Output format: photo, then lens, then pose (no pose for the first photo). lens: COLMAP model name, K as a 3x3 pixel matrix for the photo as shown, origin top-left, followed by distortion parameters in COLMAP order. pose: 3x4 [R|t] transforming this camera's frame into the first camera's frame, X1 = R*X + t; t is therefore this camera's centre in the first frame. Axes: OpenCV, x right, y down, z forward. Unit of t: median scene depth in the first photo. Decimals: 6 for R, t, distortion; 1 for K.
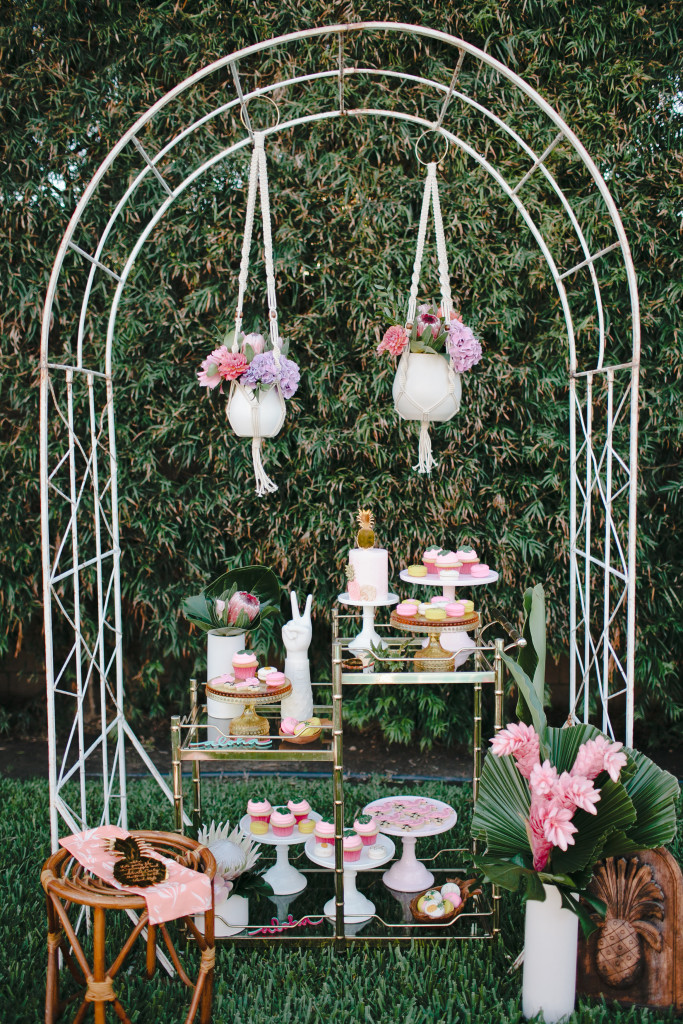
lens RADIAL K [[1059.4, 0, 341.5], [0, 1059.4, 512.0], [0, 0, 1]] dist [-0.134406, 0.175879]
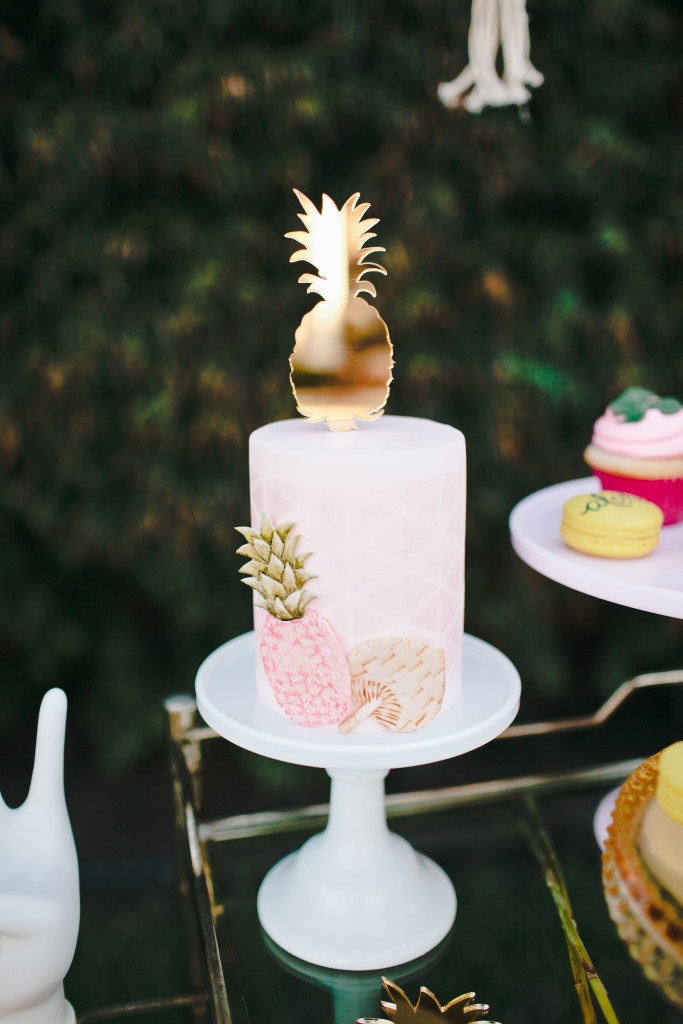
lens RADIAL K [[1059.4, 0, 341.5], [0, 1059.4, 512.0], [0, 0, 1]] dist [-0.134406, 0.175879]
pose [[0.976472, -0.056975, 0.207980, -0.012363], [0.025381, 0.988127, 0.151527, 0.016254], [-0.214144, -0.142684, 0.966325, 0.580490]]
